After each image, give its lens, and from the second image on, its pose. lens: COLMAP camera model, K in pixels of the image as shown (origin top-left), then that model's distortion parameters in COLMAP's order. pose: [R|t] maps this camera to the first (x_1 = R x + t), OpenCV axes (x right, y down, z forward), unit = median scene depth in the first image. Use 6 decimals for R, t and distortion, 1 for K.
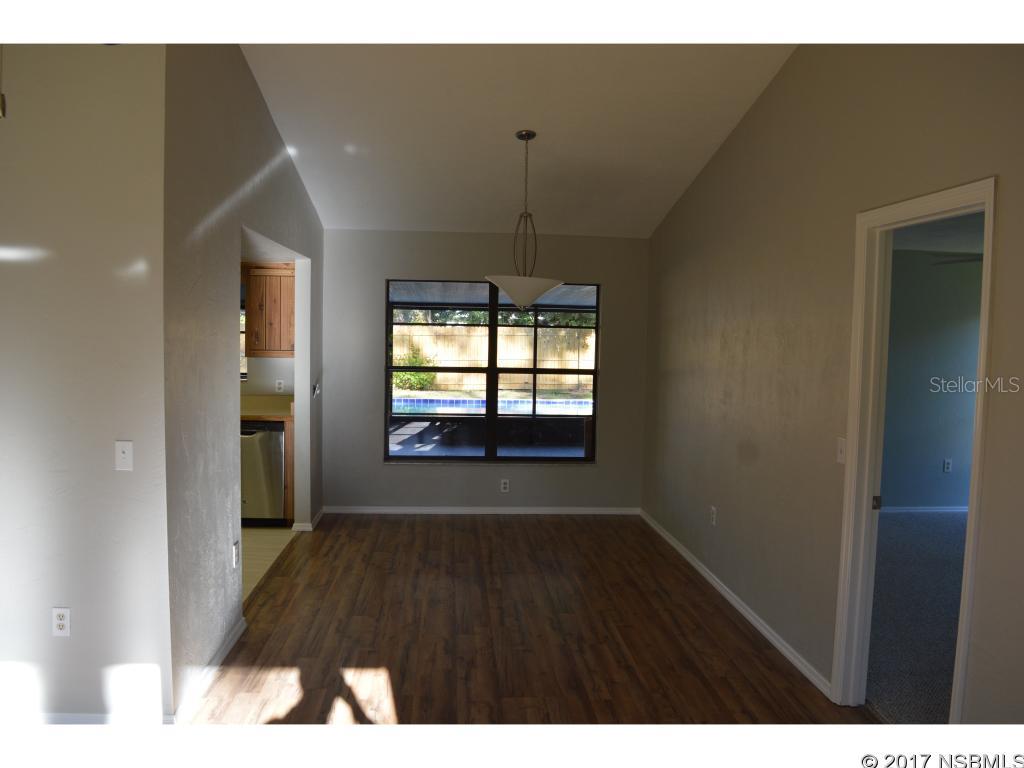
lens RADIAL K [[811.6, 0, 497.8], [0, 811.6, 380.8], [0, 0, 1]] dist [-0.091543, 0.041599]
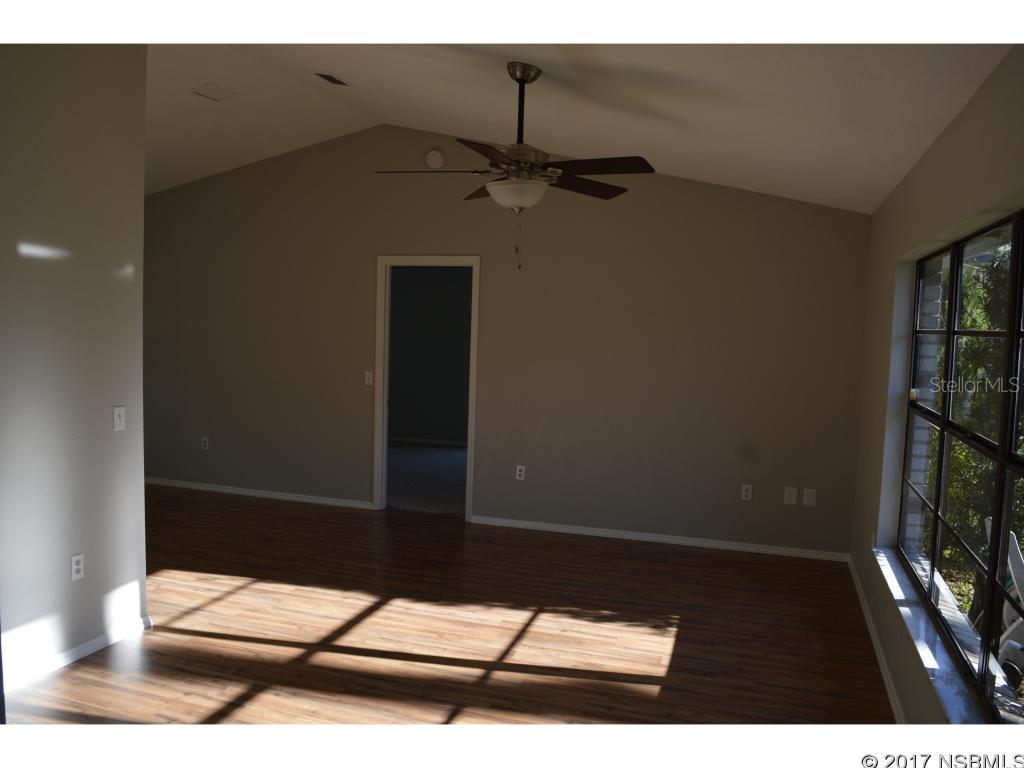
lens RADIAL K [[811.6, 0, 497.8], [0, 811.6, 380.8], [0, 0, 1]] dist [-0.091543, 0.041599]
pose [[0.388928, -0.076350, 0.918099, -1.389684], [0.042377, 0.996988, 0.064958, -0.021942], [-0.920293, 0.013642, 0.390992, -0.045975]]
